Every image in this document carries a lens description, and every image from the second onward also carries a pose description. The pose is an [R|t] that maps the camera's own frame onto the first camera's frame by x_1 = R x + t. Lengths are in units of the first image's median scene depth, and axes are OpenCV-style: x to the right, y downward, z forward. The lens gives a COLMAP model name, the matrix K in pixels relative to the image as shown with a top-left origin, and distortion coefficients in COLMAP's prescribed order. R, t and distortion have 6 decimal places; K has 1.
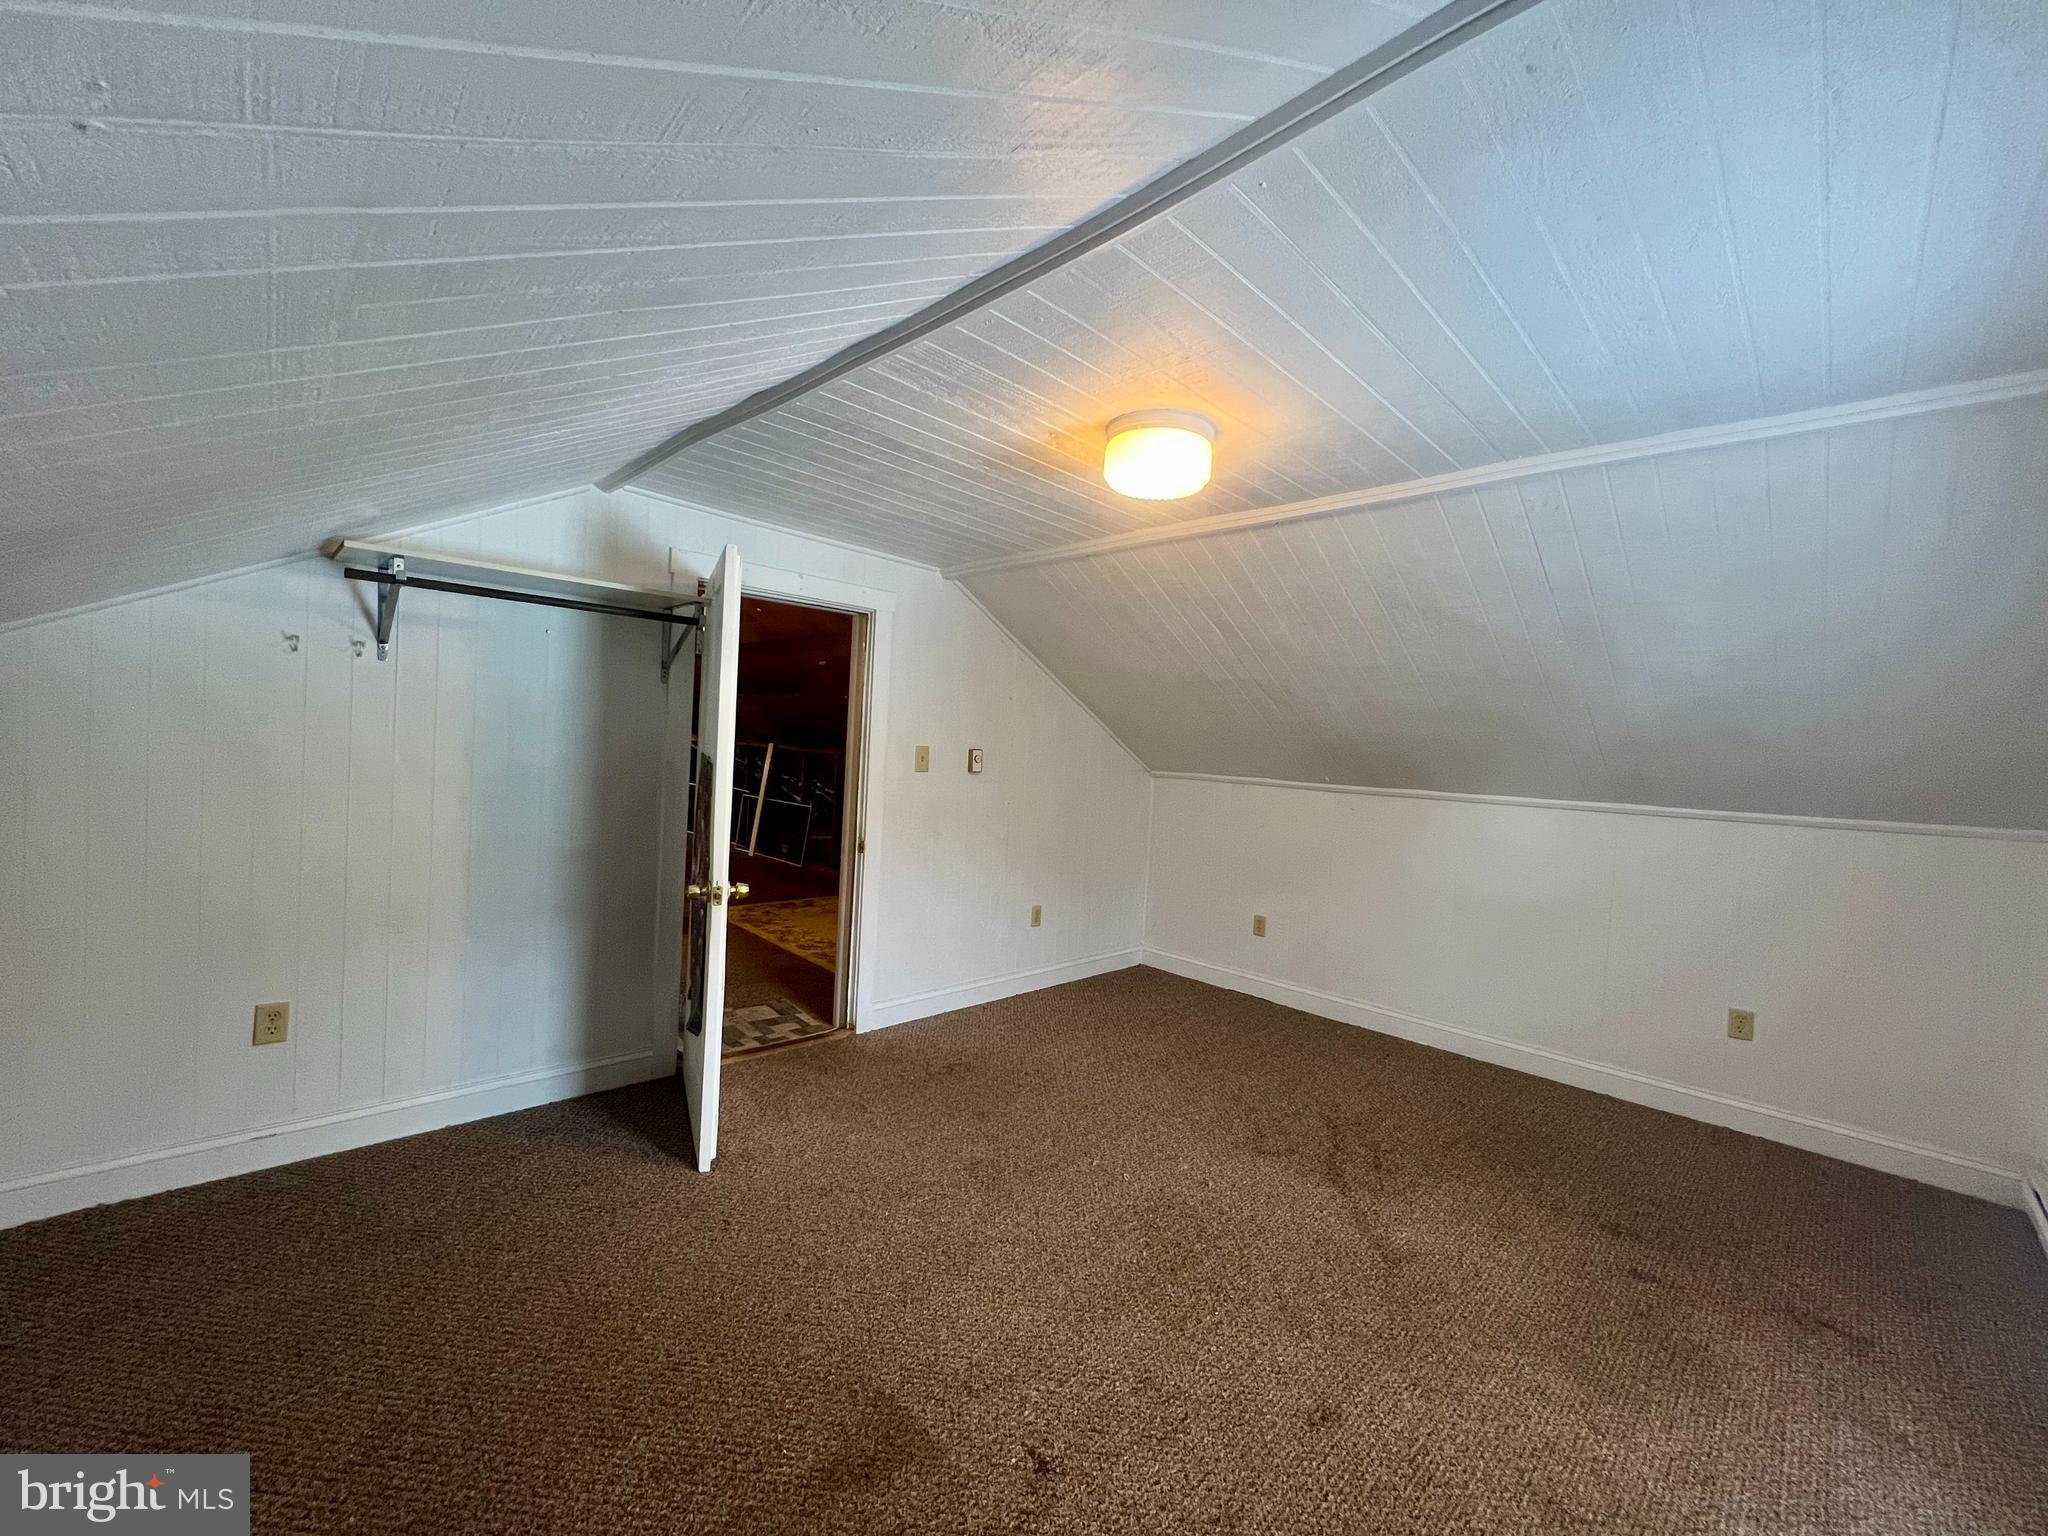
lens RADIAL K [[814.1, 0, 1024.0], [0, 814.1, 768.0], [0, 0, 1]] dist [0.000387, 0.000040]
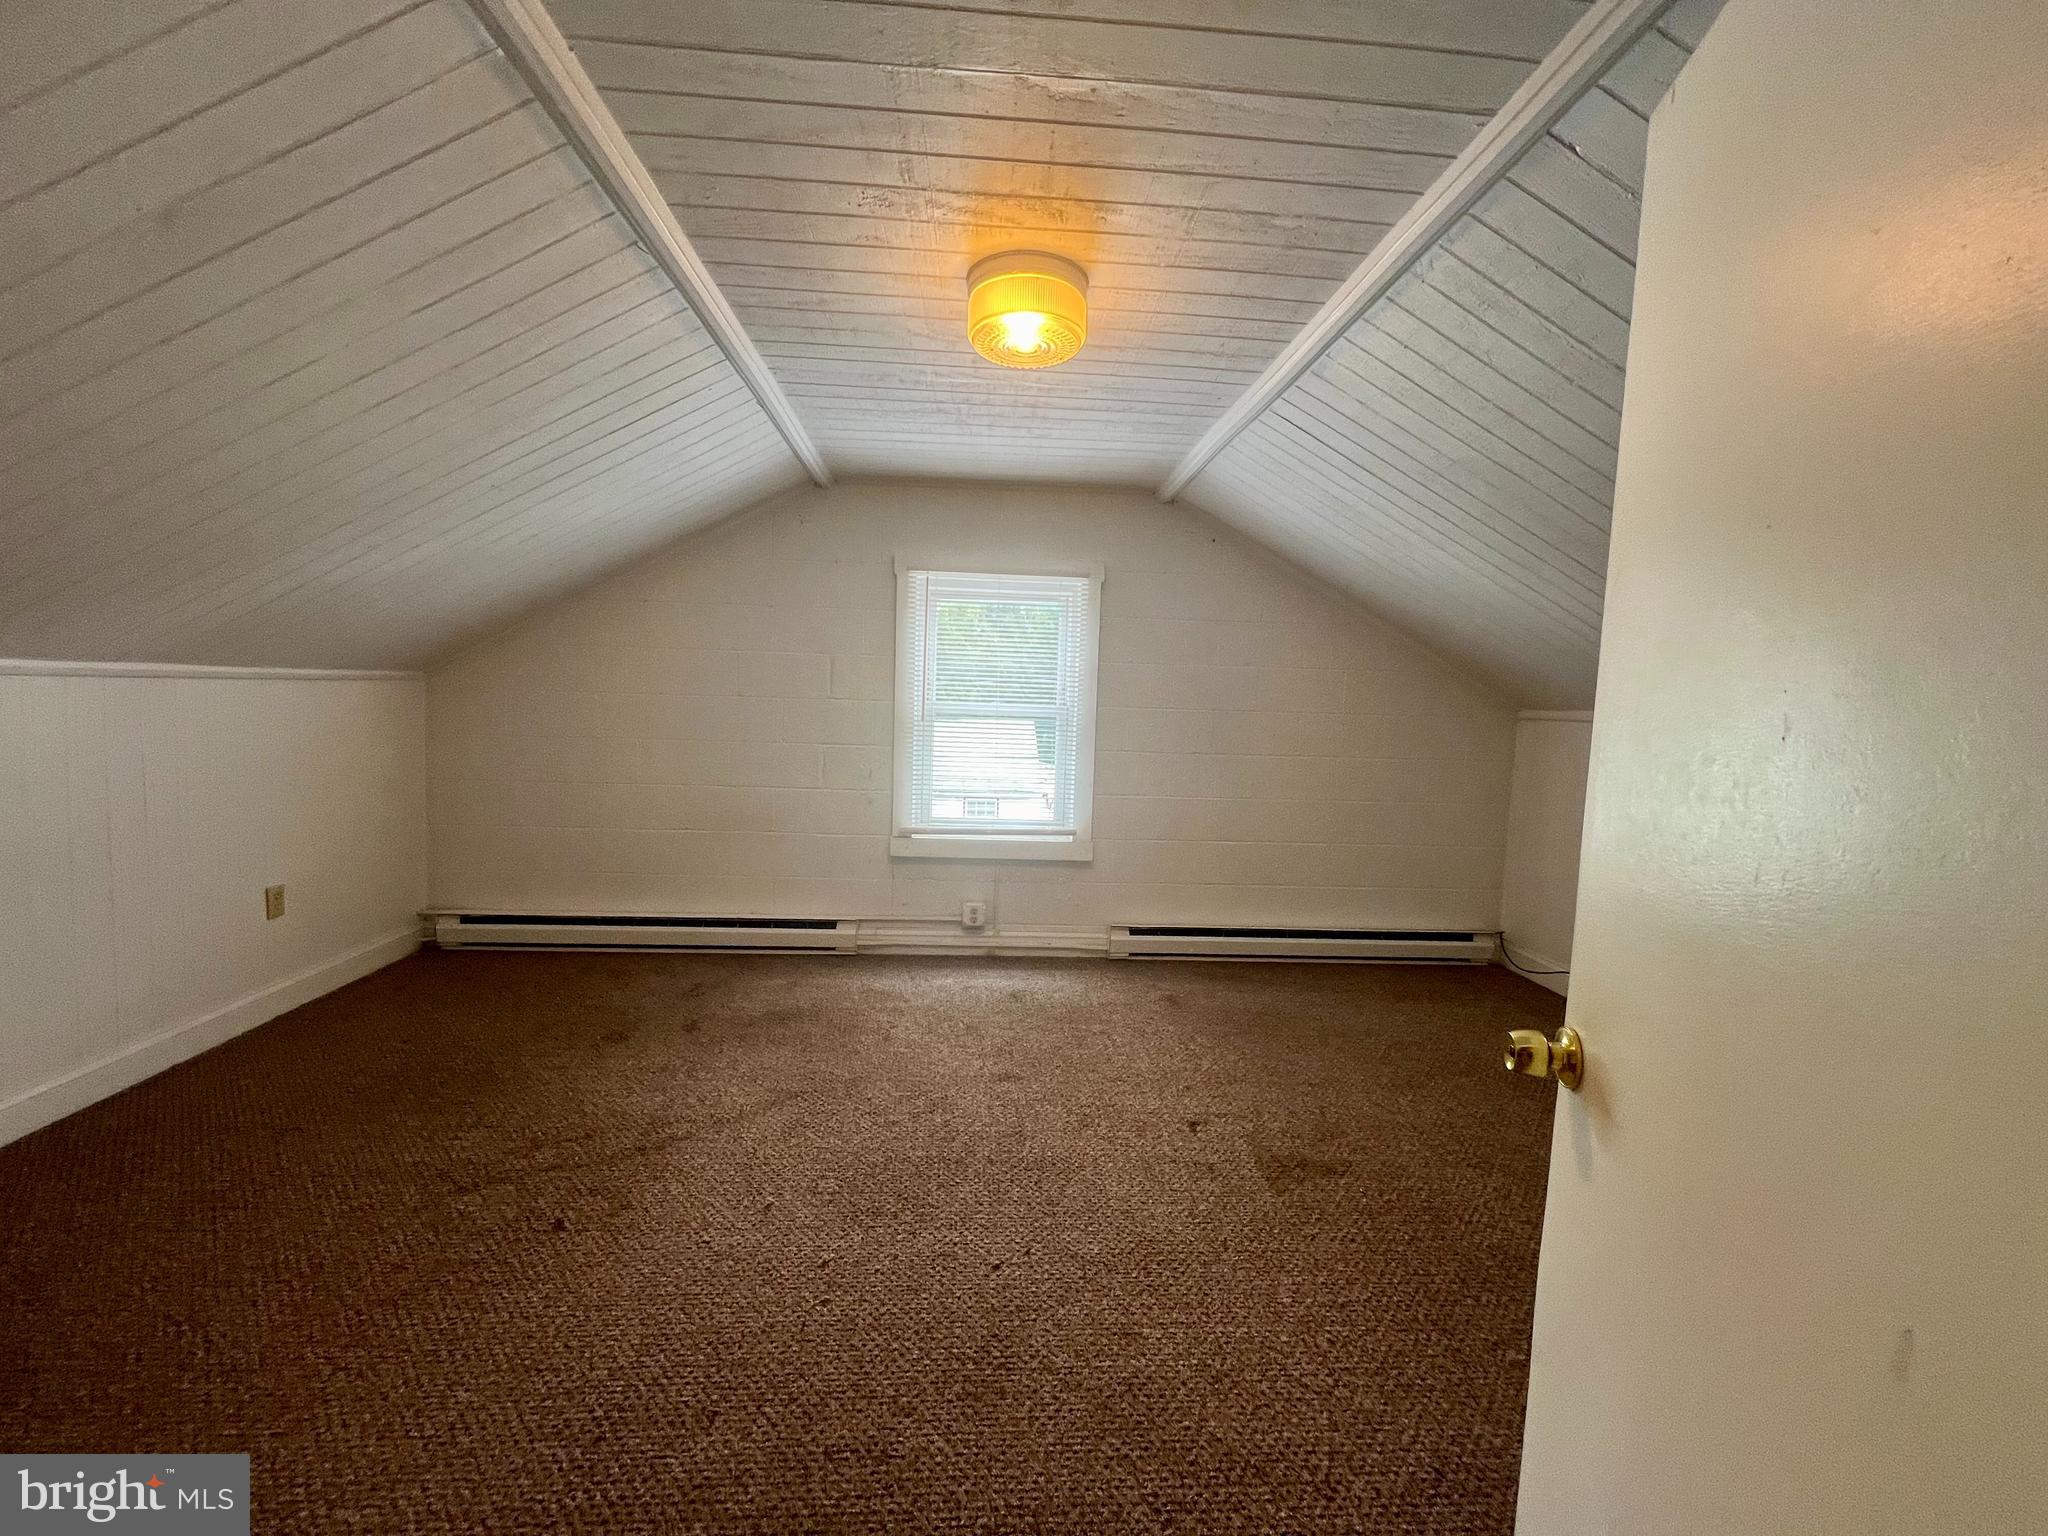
lens RADIAL K [[814.1, 0, 1024.0], [0, 814.1, 768.0], [0, 0, 1]] dist [0.000387, 0.000040]
pose [[-0.747179, -0.140388, 0.649626, -0.319002], [-0.057744, 0.987453, 0.146978, -0.015185], [-0.662109, 0.072307, -0.745911, 1.125593]]
